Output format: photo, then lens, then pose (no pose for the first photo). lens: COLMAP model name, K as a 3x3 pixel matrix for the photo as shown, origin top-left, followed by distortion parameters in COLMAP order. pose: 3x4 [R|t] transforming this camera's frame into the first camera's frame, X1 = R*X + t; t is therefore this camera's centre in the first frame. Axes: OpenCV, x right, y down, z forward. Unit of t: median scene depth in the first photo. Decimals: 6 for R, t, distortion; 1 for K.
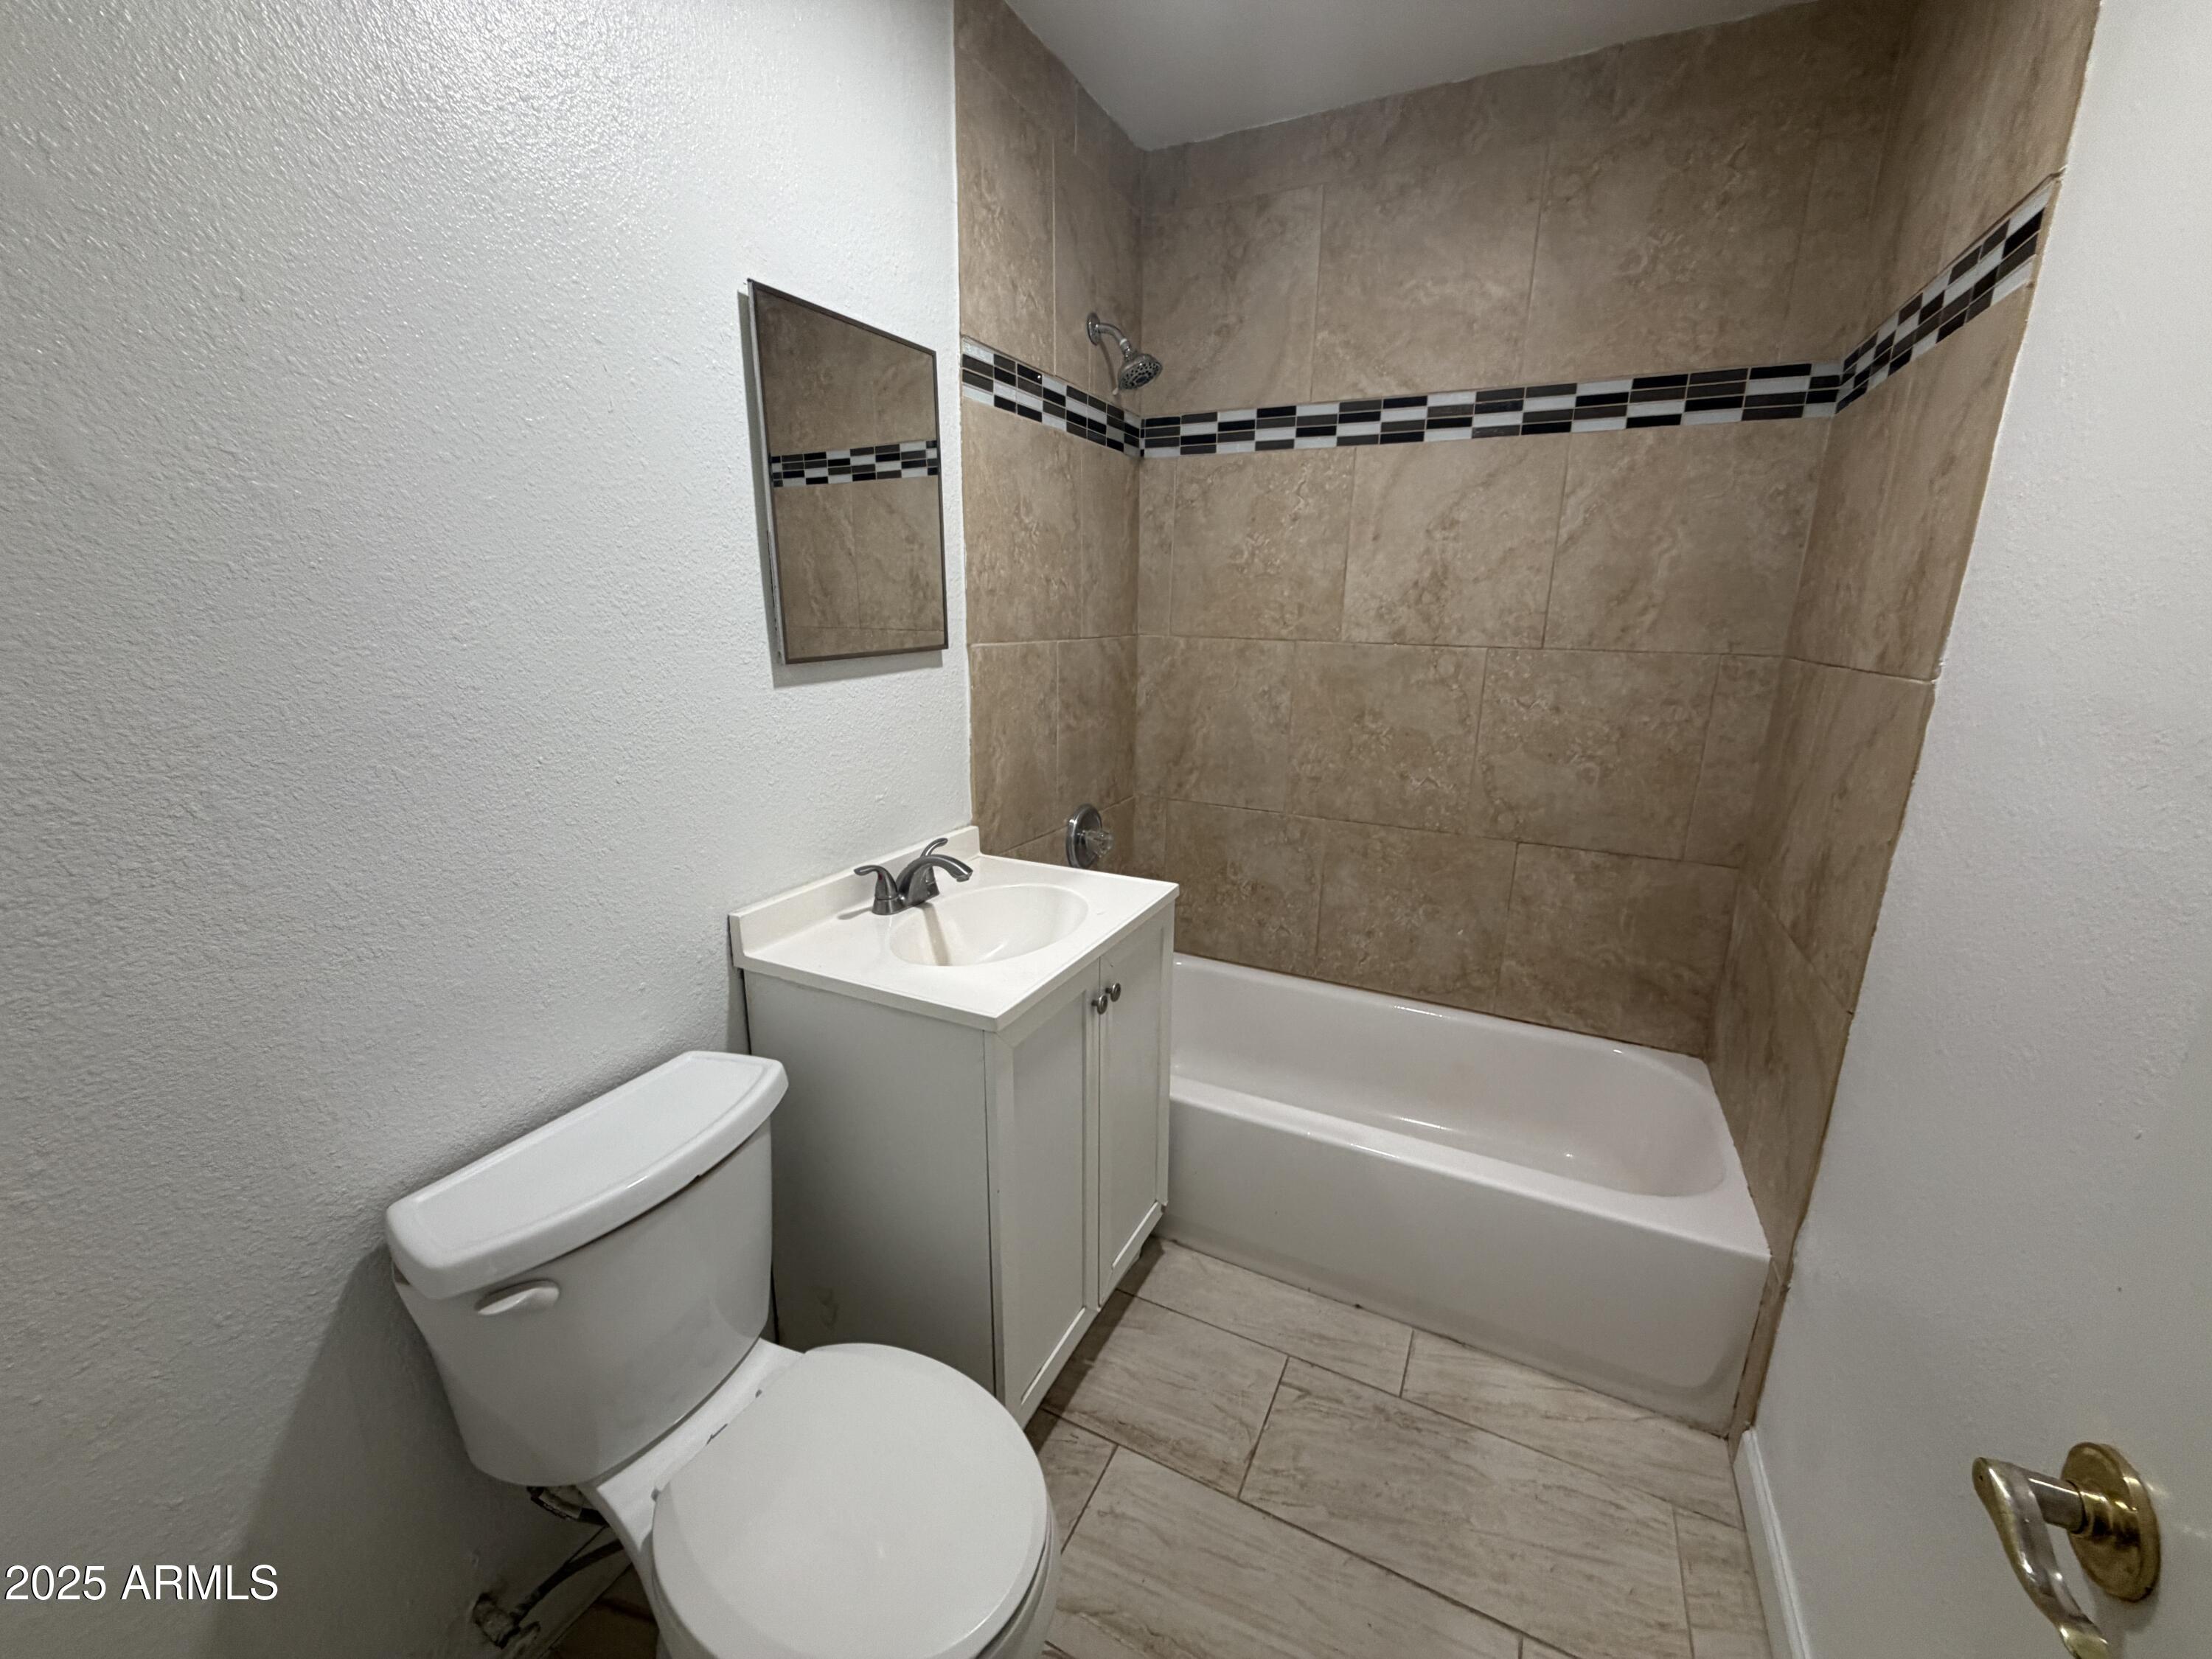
lens RADIAL K [[881.0, 0, 1107.5], [0, 881.0, 826.8], [0, 0, 1]] dist [0.002514, -0.000044]
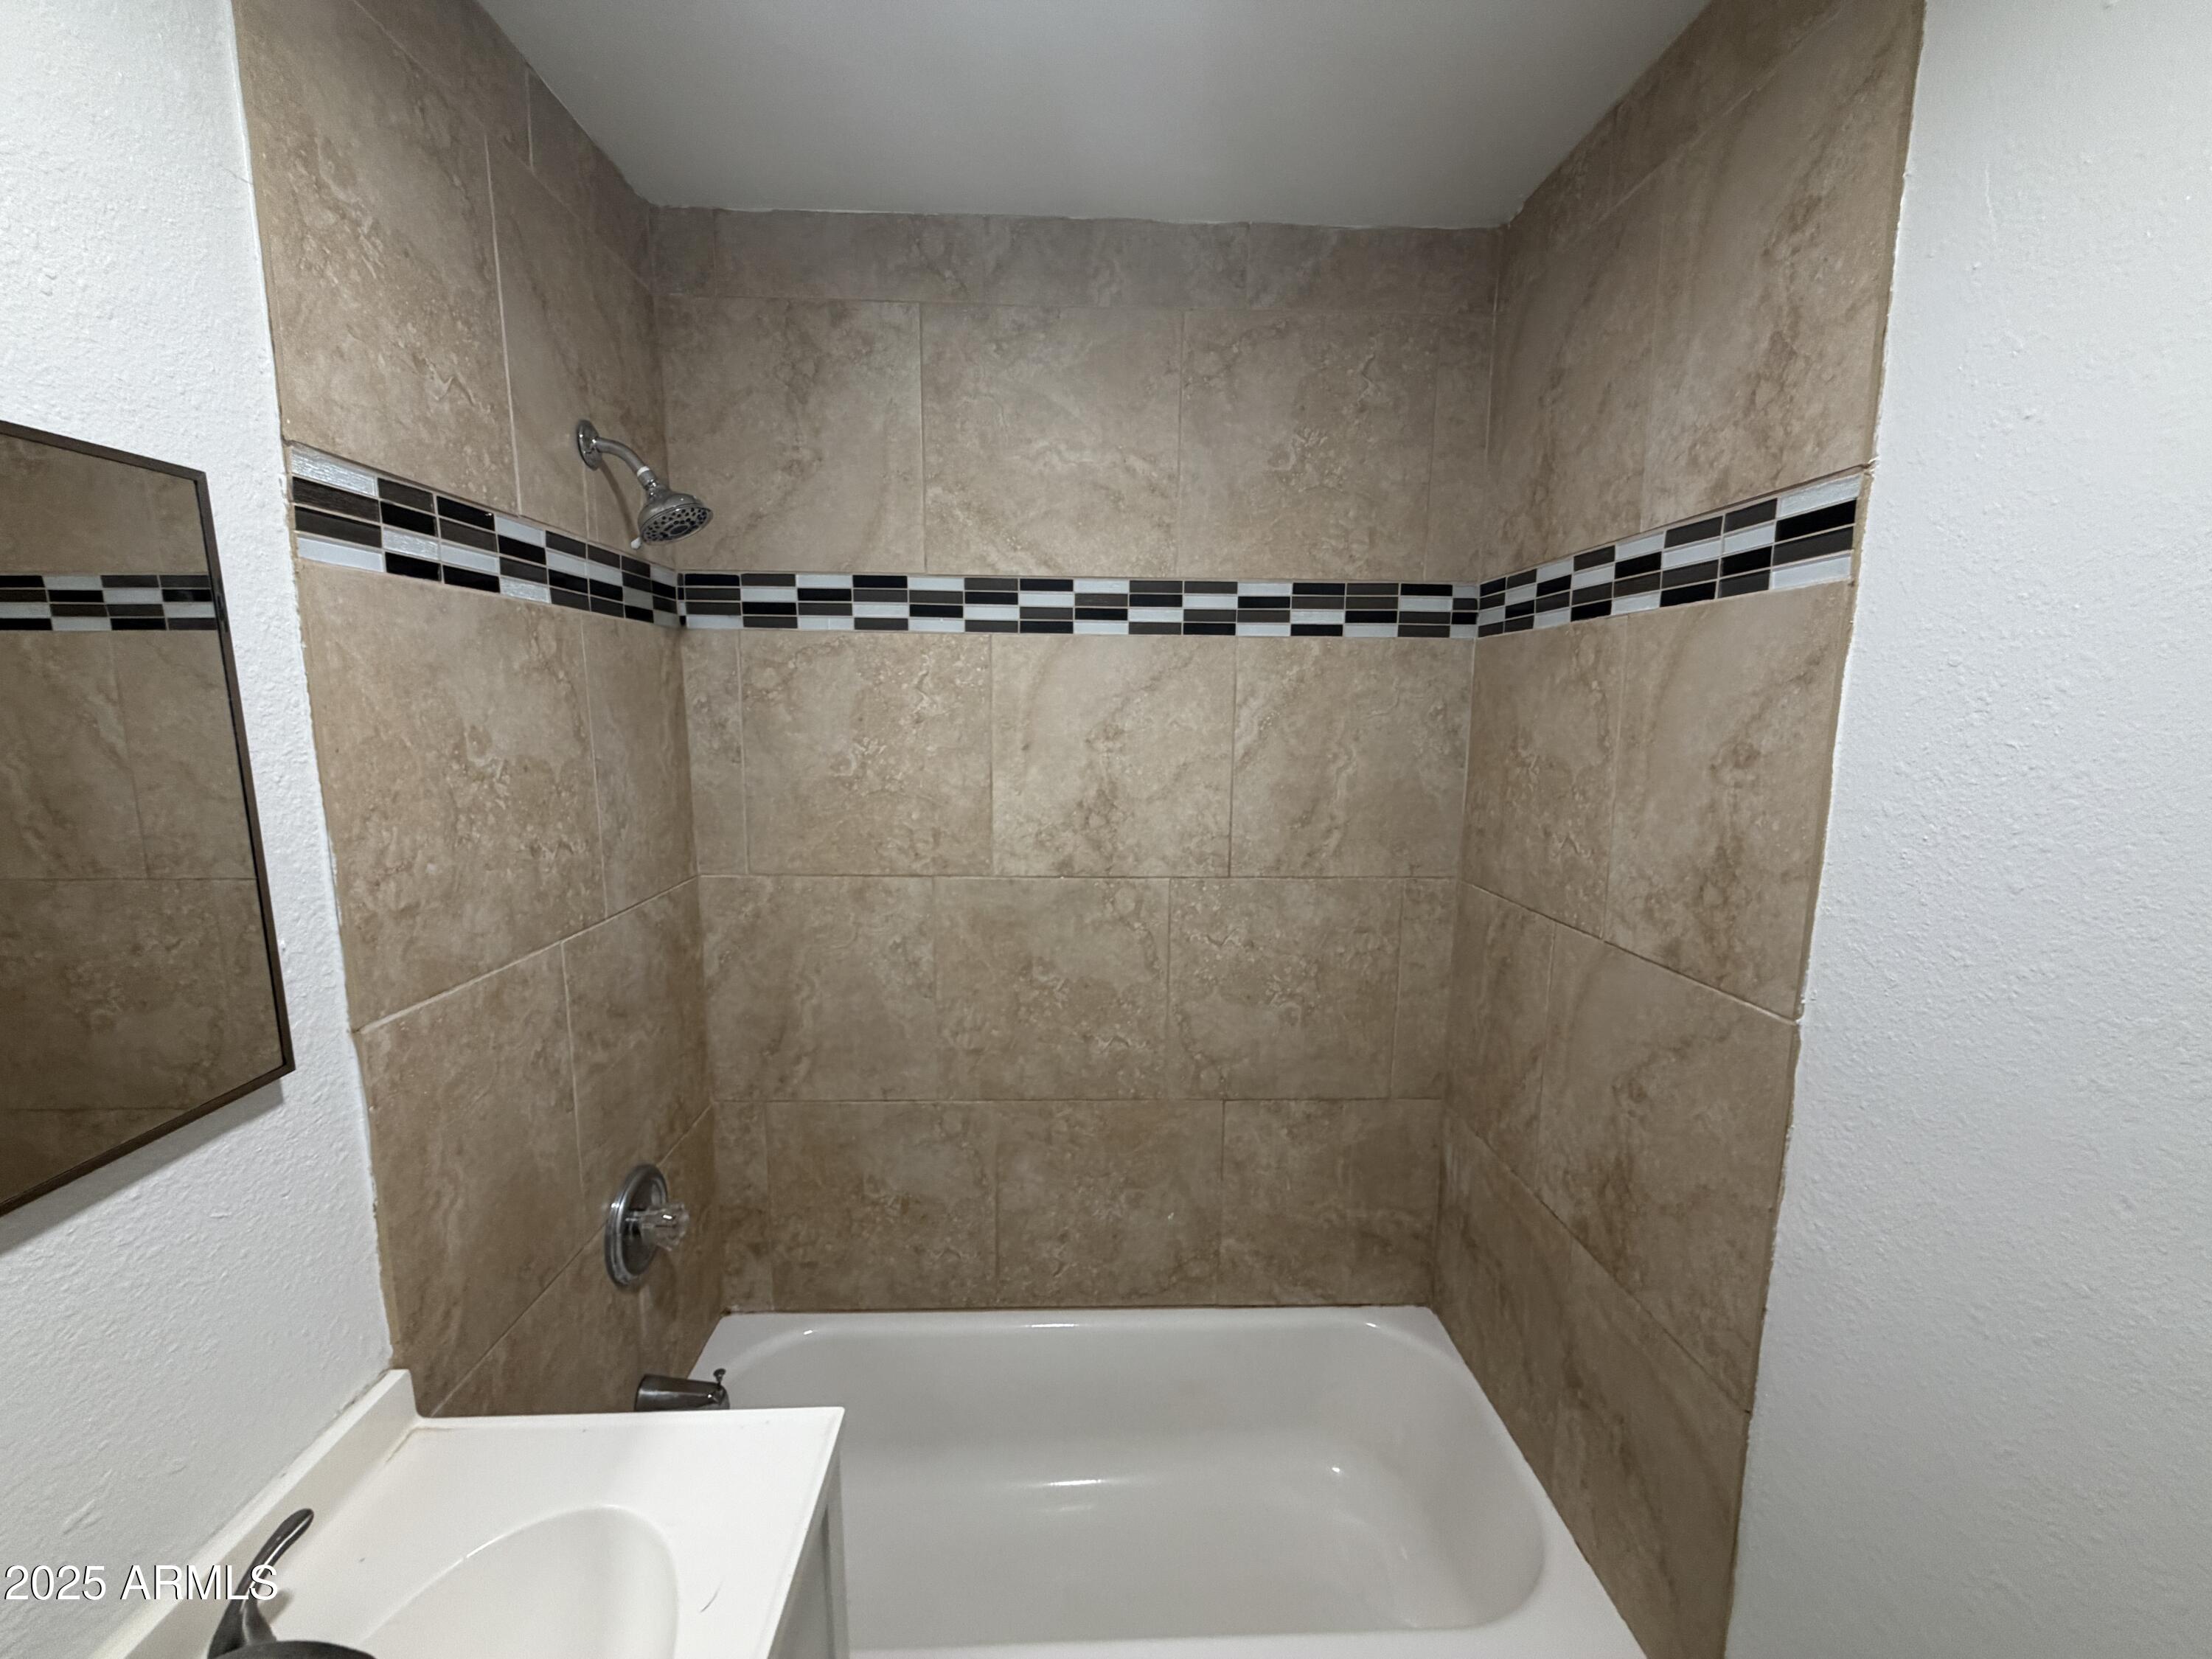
lens RADIAL K [[881.0, 0, 1101.9], [0, 881.0, 834.8], [0, 0, 1]] dist [0.002514, -0.000044]
pose [[0.879338, -0.076861, 0.469954, -0.010477], [0.121324, 0.990481, -0.065019, -0.203630], [-0.460483, 0.114190, 0.880293, 0.307564]]
